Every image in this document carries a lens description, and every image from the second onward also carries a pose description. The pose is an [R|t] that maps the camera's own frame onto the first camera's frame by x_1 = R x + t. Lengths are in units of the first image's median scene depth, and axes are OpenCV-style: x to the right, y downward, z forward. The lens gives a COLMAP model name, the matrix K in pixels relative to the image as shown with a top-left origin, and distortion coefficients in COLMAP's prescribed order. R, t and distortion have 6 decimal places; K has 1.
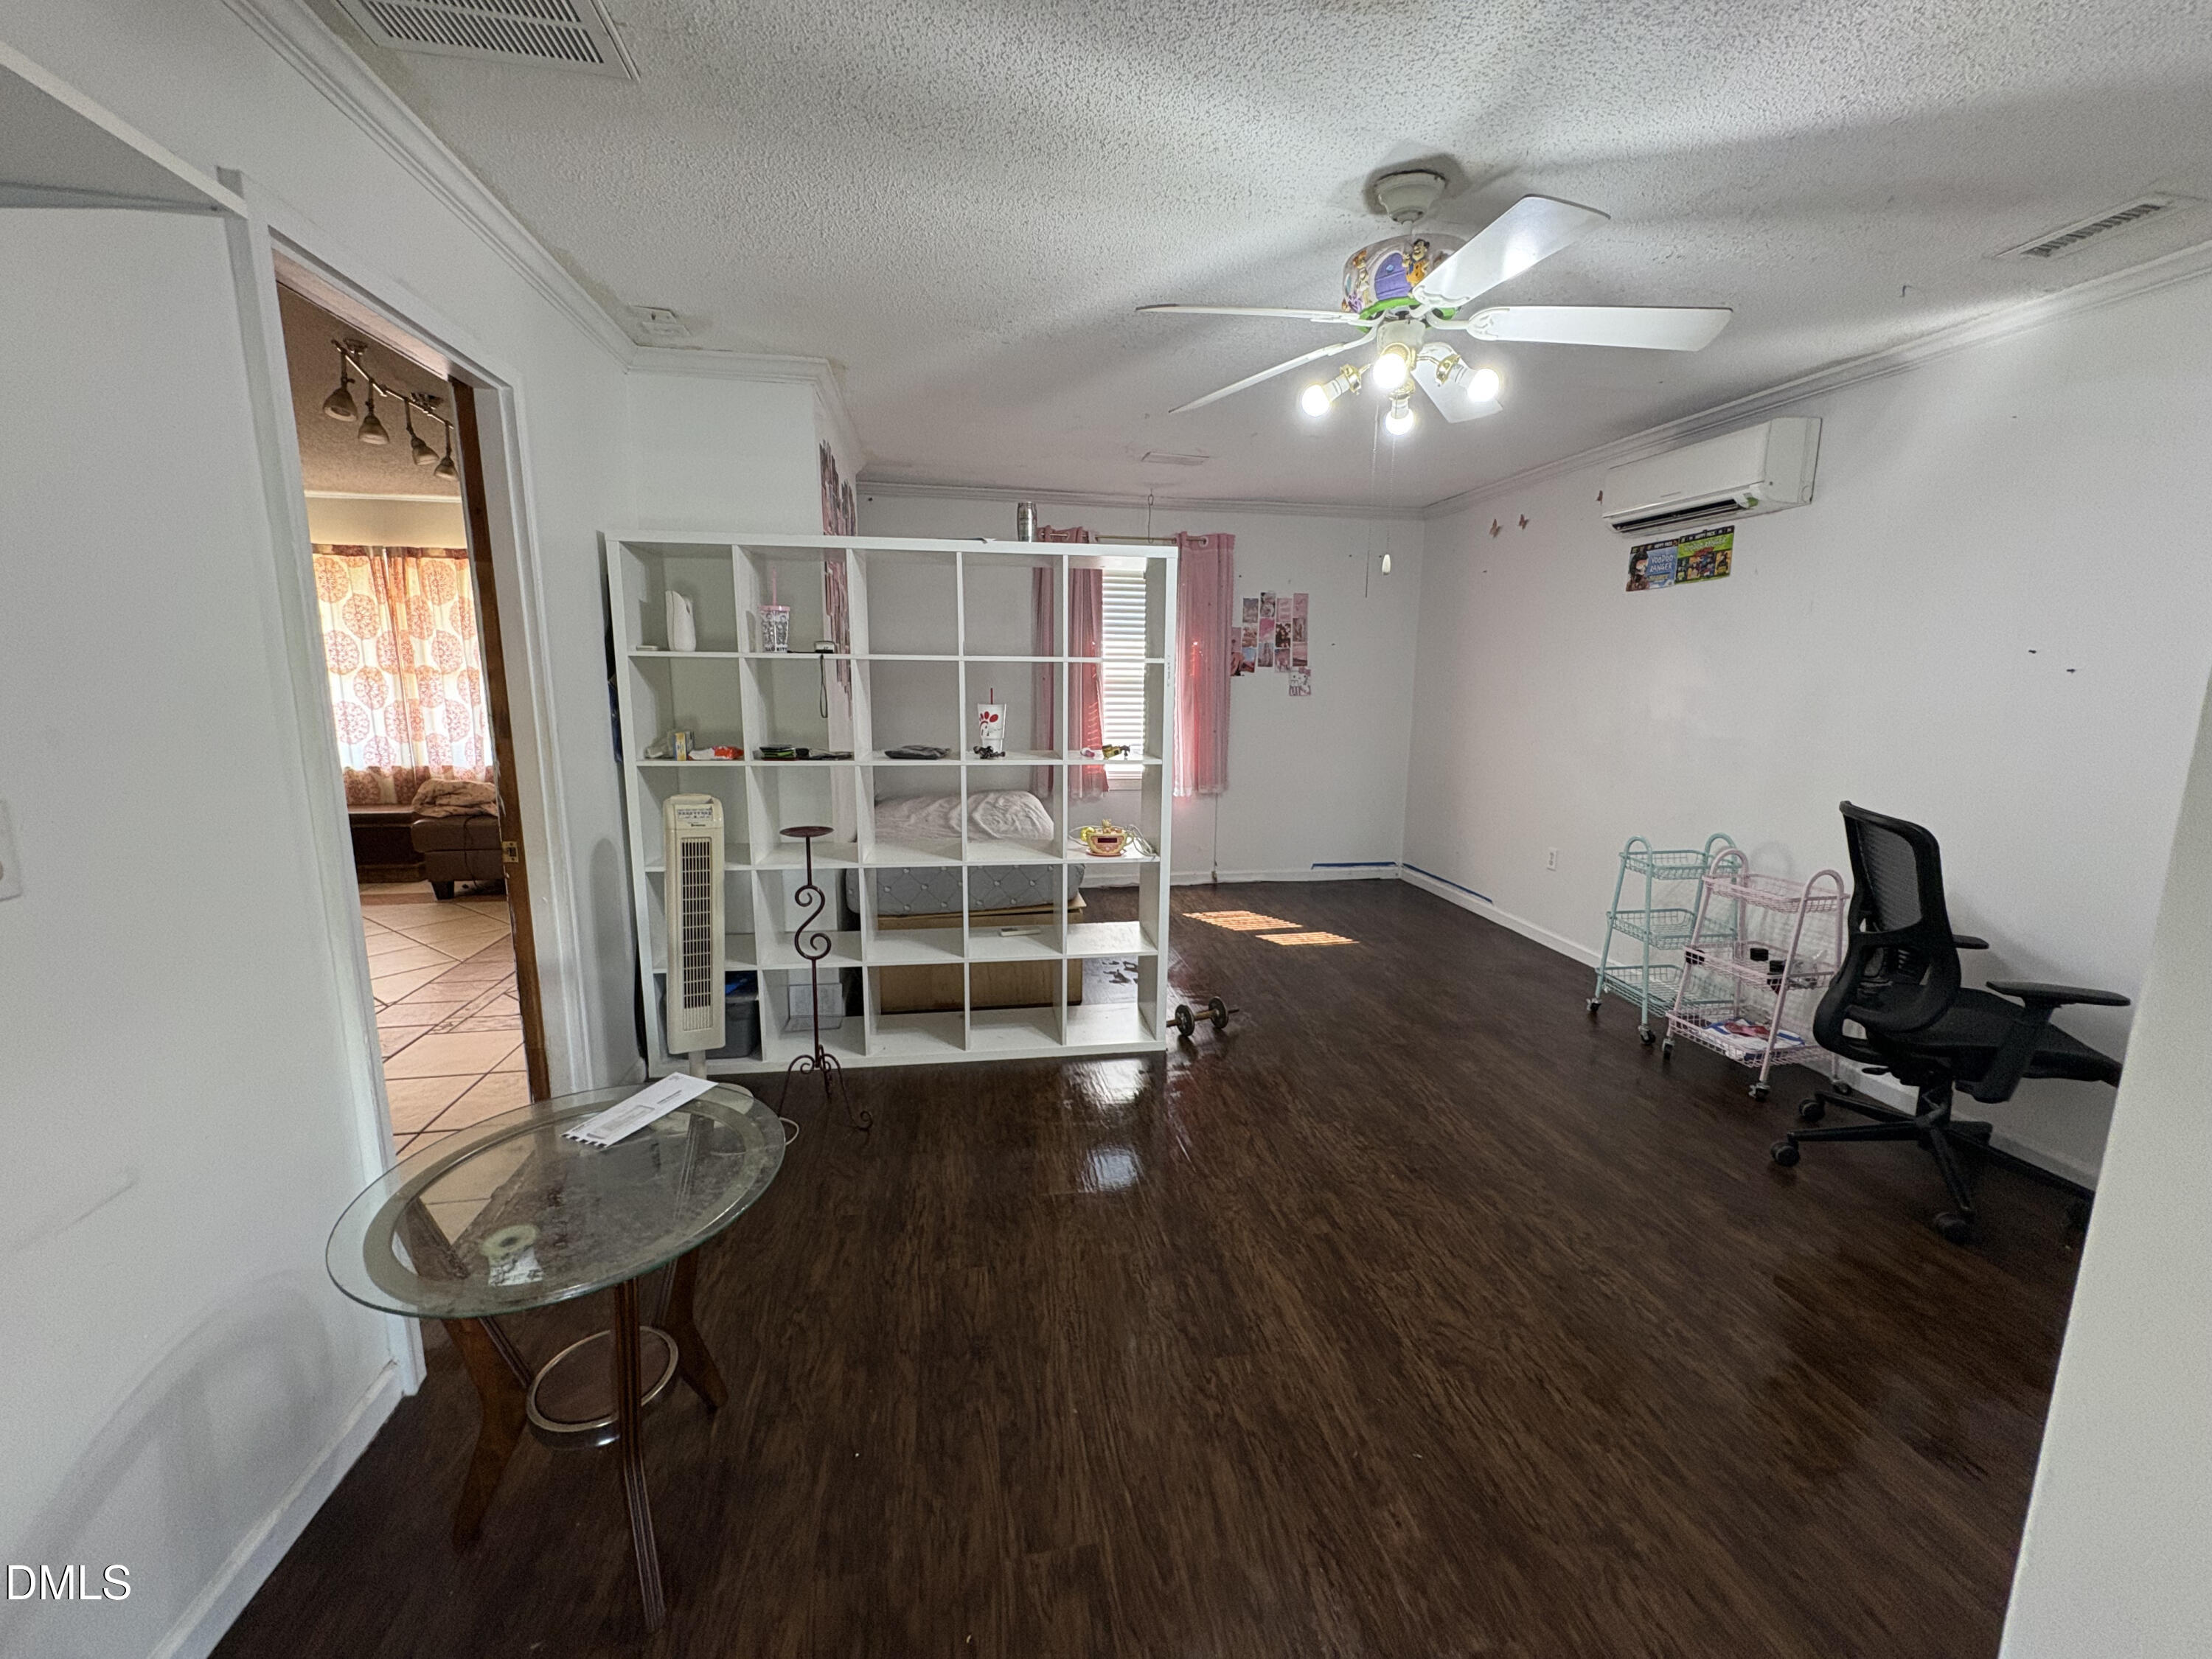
lens RADIAL K [[883.0, 0, 1110.1], [0, 883.0, 821.9], [0, 0, 1]] dist [0.000432, 0.000465]
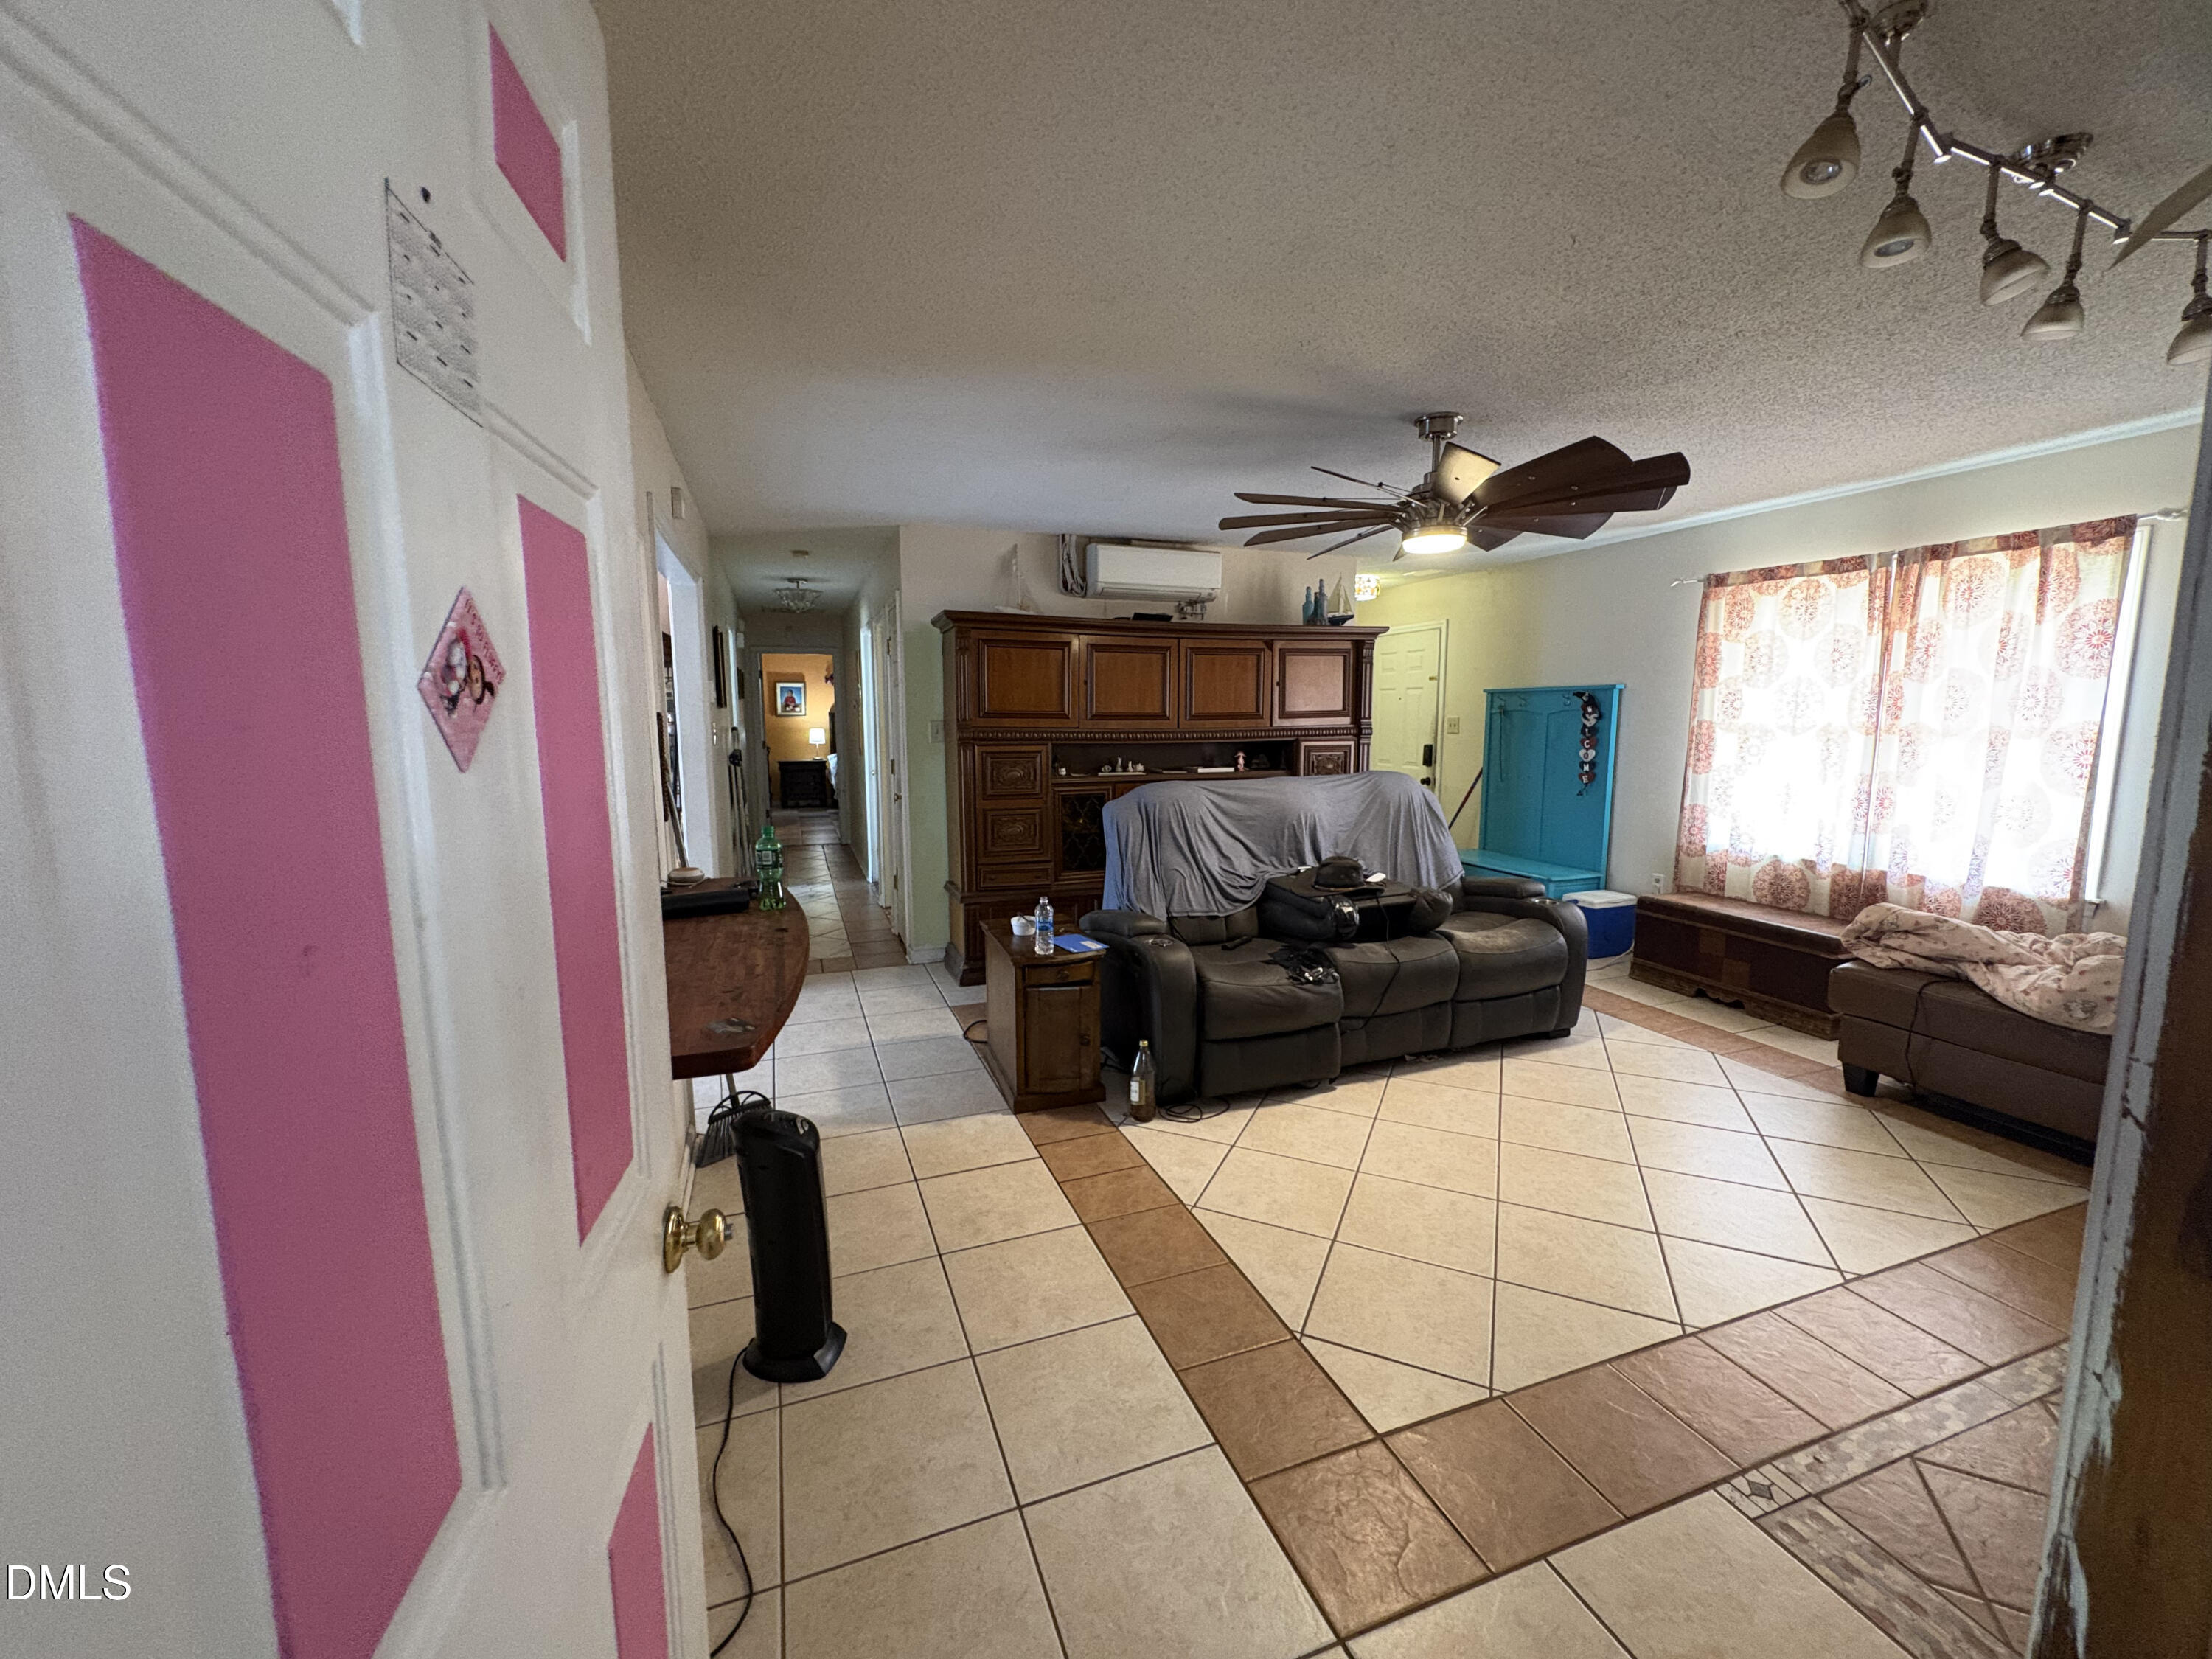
lens RADIAL K [[883.0, 0, 1110.1], [0, 883.0, 821.9], [0, 0, 1]] dist [0.000432, 0.000465]
pose [[0.171979, 0.114959, -0.978370, -0.231998], [-0.165627, 0.982404, 0.086319, -0.063397], [0.971077, 0.147199, 0.187993, 0.310168]]
